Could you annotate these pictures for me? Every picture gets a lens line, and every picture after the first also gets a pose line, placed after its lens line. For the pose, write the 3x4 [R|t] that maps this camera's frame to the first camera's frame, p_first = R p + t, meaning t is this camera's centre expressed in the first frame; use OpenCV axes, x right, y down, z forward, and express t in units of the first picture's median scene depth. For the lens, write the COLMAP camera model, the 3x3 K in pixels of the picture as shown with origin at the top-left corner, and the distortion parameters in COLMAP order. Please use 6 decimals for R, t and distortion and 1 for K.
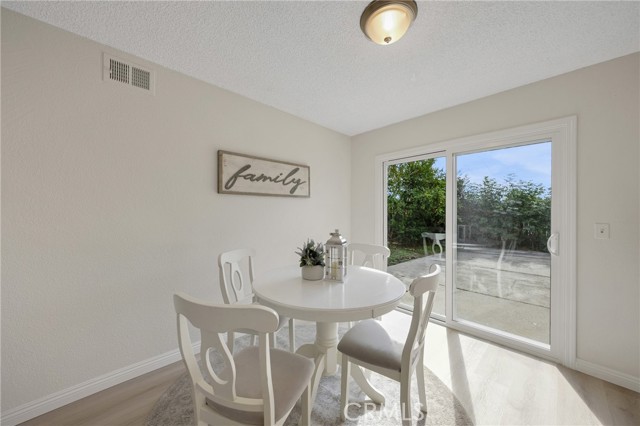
lens RADIAL K [[225.8, 0, 315.2], [0, 225.8, 214.6], [0, 0, 1]] dist [0.001787, -0.000313]
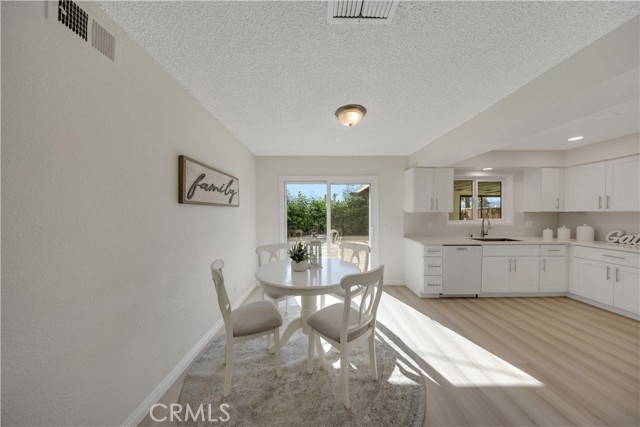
lens RADIAL K [[194.0, 0, 318.9], [0, 194.0, 213.6], [0, 0, 1]] dist [-0.002999, -0.000486]
pose [[0.679017, -0.010818, 0.734043, -0.545024], [0.021186, 0.999764, -0.004864, -0.035023], [-0.733817, 0.018854, 0.679086, 0.079501]]
